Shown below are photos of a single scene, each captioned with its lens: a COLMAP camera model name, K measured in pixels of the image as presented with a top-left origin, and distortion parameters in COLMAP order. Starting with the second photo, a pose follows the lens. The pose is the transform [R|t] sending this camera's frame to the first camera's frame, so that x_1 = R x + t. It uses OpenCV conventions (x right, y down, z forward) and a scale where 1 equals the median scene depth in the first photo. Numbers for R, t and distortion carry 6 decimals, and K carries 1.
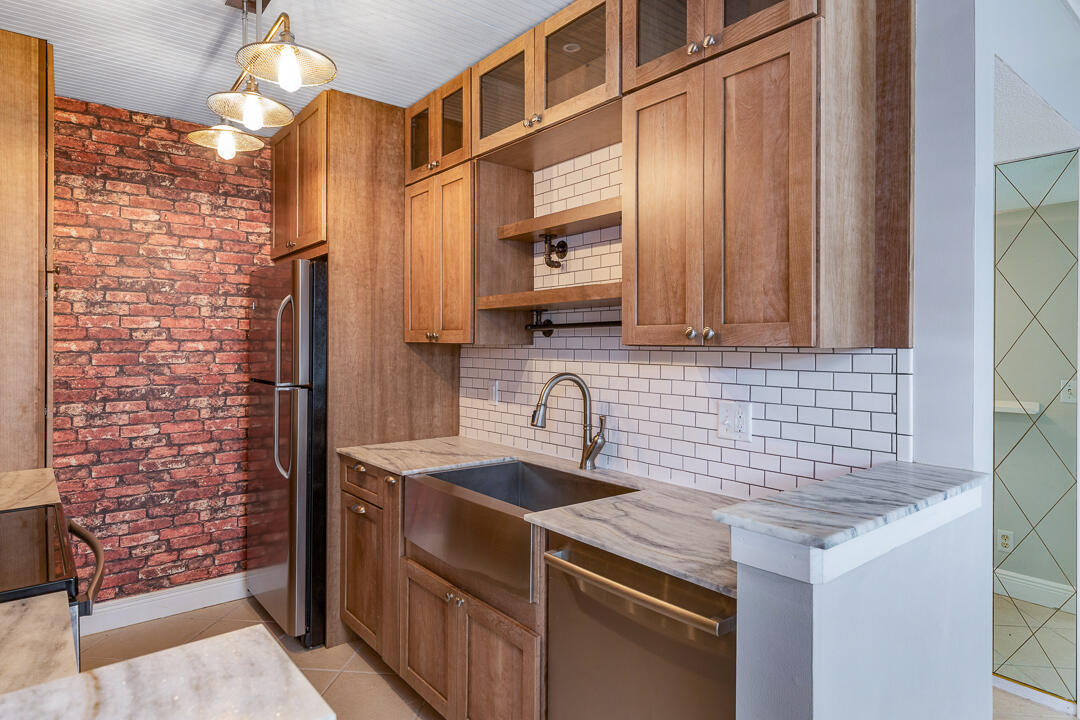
lens RADIAL K [[610.6, 0, 540.3], [0, 610.6, 343.5], [0, 0, 1]] dist [0.000731, -0.000208]
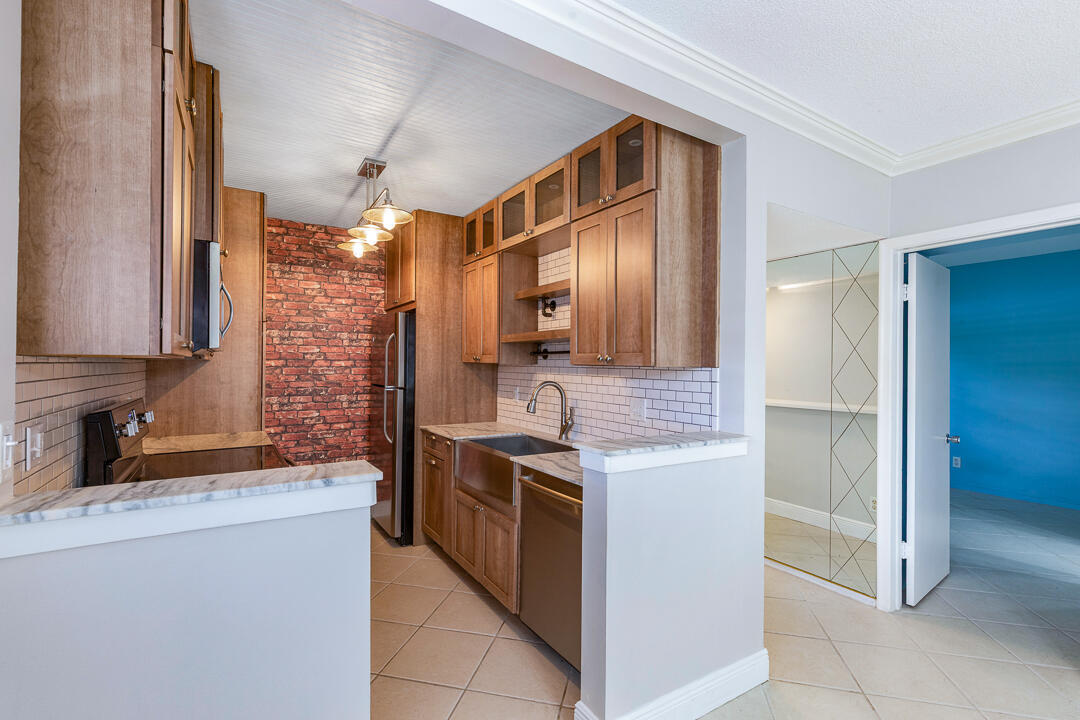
lens RADIAL K [[483.4, 0, 536.3], [0, 483.4, 361.7], [0, 0, 1]] dist [0.001278, -0.000311]
pose [[0.992264, 0.006279, -0.123988, 0.135074], [-0.006676, 0.999974, -0.002785, -0.000980], [0.123967, 0.003592, 0.992280, -0.251832]]
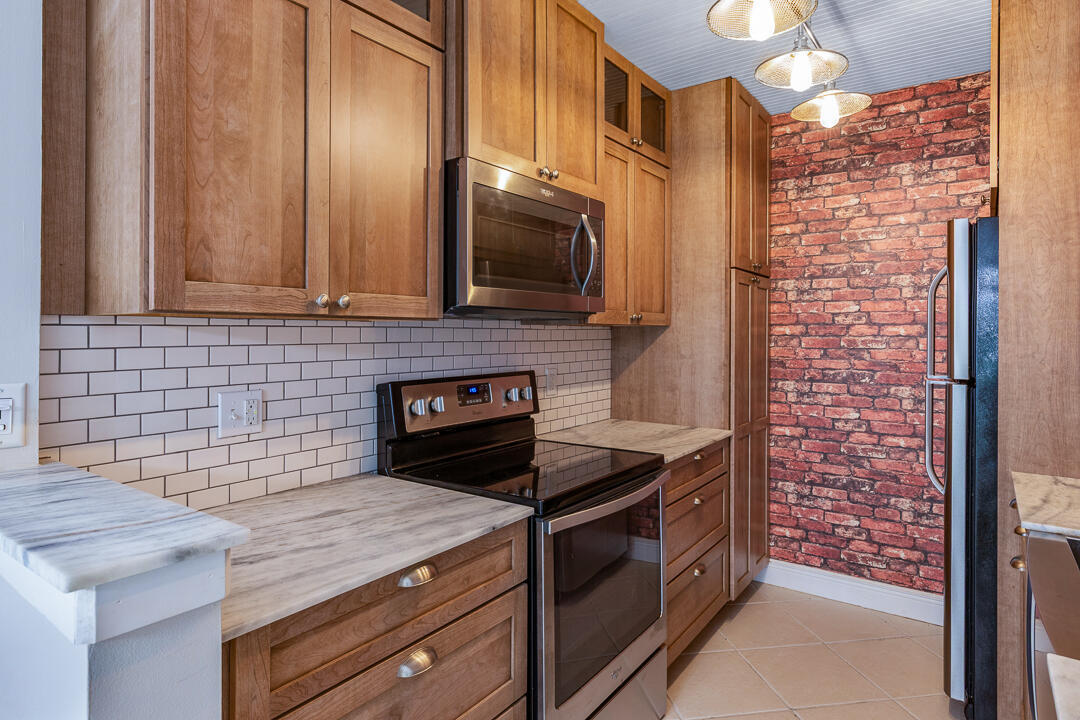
lens RADIAL K [[609.4, 0, 543.4], [0, 609.4, 328.3], [0, 0, 1]] dist [-0.000181, -0.000615]
pose [[0.258993, -0.003763, -0.965872, 0.209940], [-0.000891, 0.999991, -0.004135, 0.005926], [0.965879, 0.001932, 0.258987, 0.268119]]
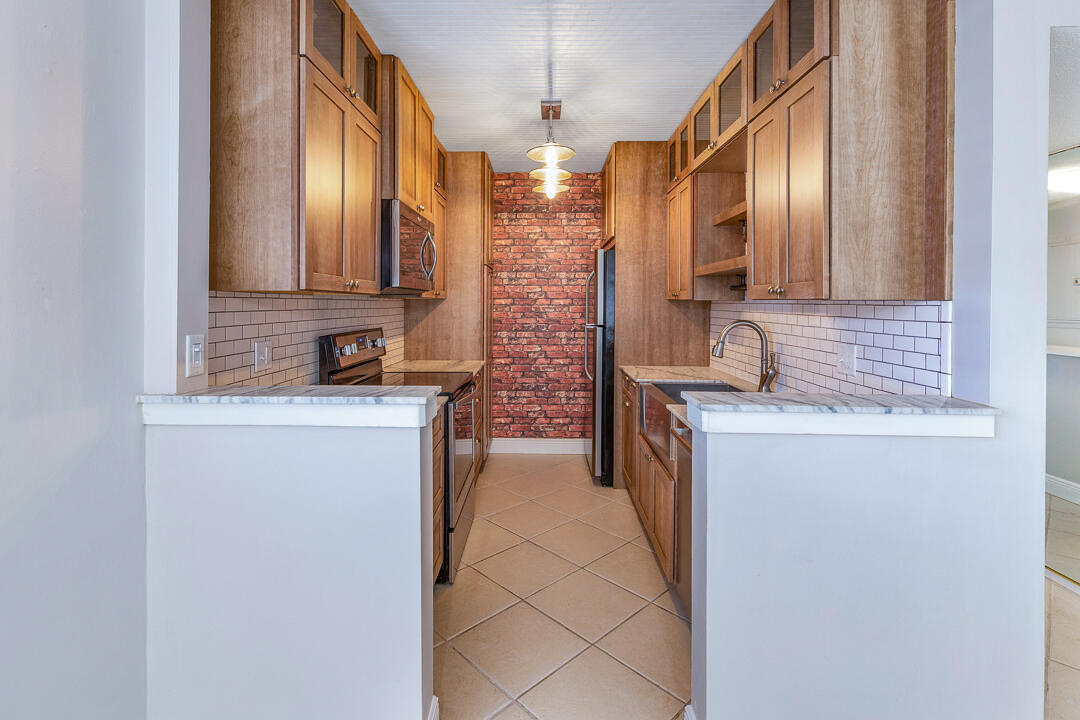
lens RADIAL K [[499.6, 0, 536.3], [0, 499.6, 305.3], [0, 0, 1]] dist [-0.000723, -0.000532]
pose [[0.764905, 0.005049, -0.644123, 0.328119], [-0.002429, 0.999985, 0.004954, 0.007644], [0.644139, -0.002225, 0.764906, -0.135813]]
